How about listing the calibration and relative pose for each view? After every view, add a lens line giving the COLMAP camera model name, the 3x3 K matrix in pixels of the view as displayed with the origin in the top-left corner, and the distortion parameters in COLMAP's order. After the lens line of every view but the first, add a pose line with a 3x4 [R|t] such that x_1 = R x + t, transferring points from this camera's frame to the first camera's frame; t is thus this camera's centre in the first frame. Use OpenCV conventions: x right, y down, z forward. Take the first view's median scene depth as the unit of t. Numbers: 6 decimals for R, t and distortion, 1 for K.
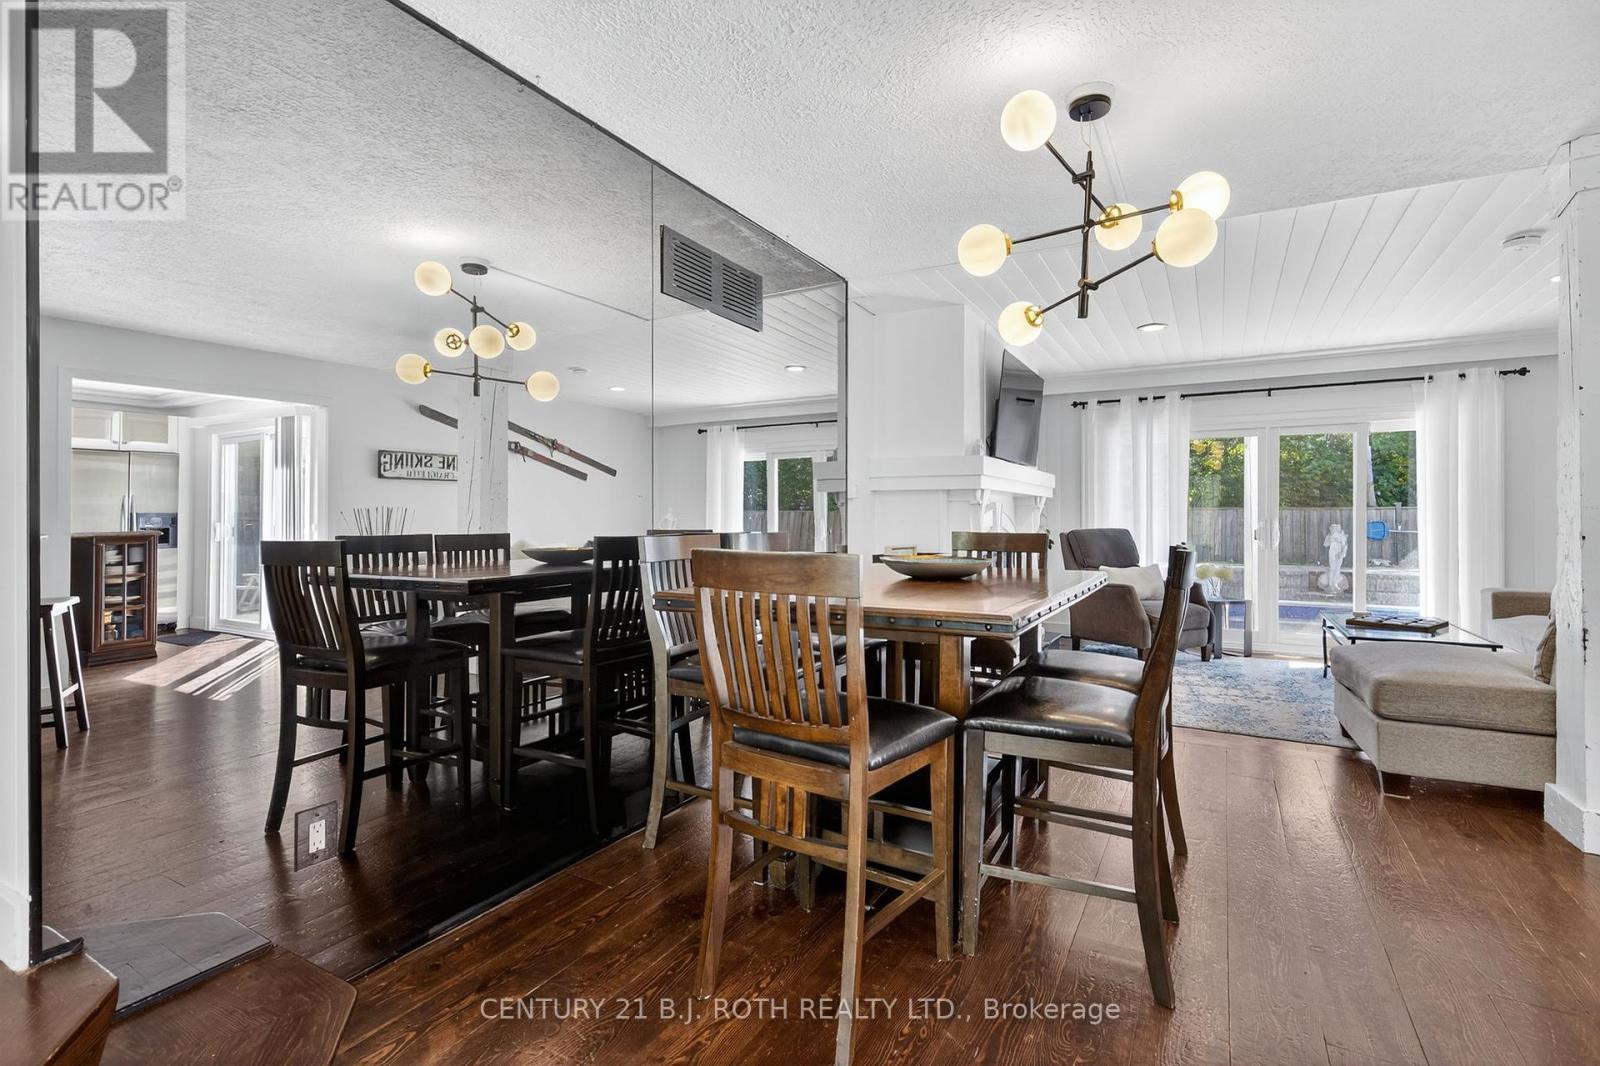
lens RADIAL K [[733.9, 0, 799.2], [0, 733.9, 523.9], [0, 0, 1]] dist [-0.000542, 0.000350]
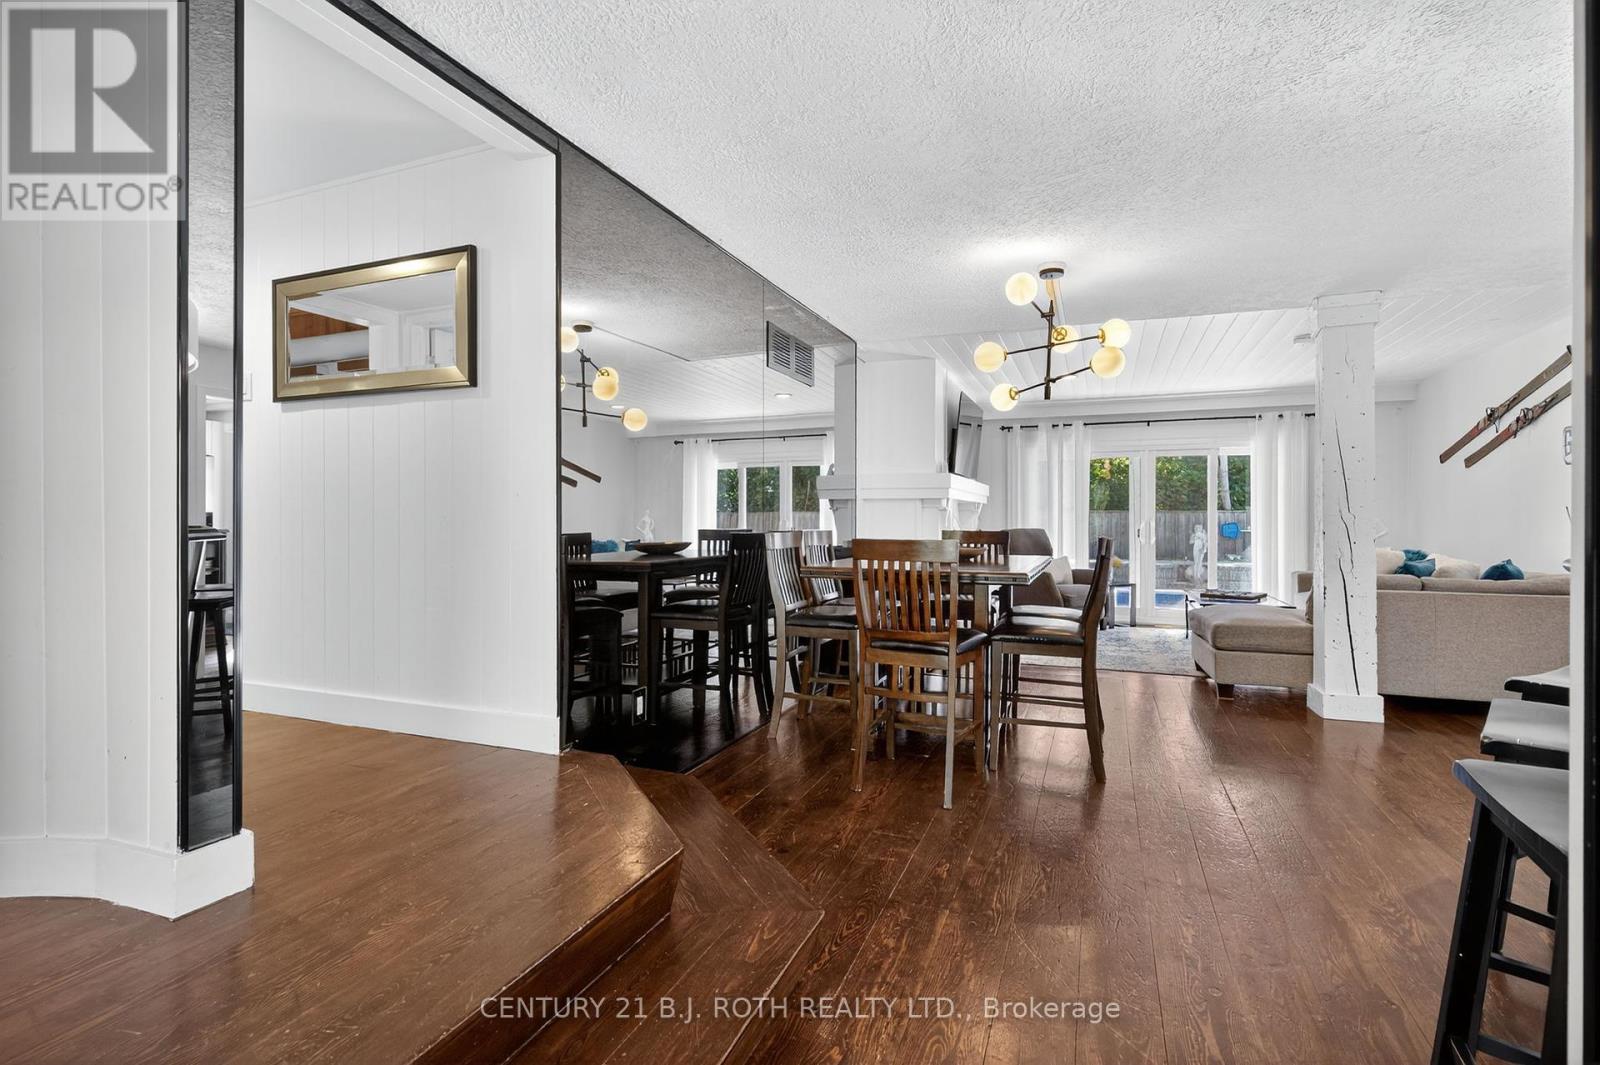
lens RADIAL K [[733.9, 0, 803.7], [0, 733.9, 527.5], [0, 0, 1]] dist [-0.000542, 0.000350]
pose [[0.991132, -0.000600, 0.132882, -0.174422], [0.000178, 0.999995, 0.003184, 0.000710], [-0.132883, -0.003133, 0.991127, -0.261978]]
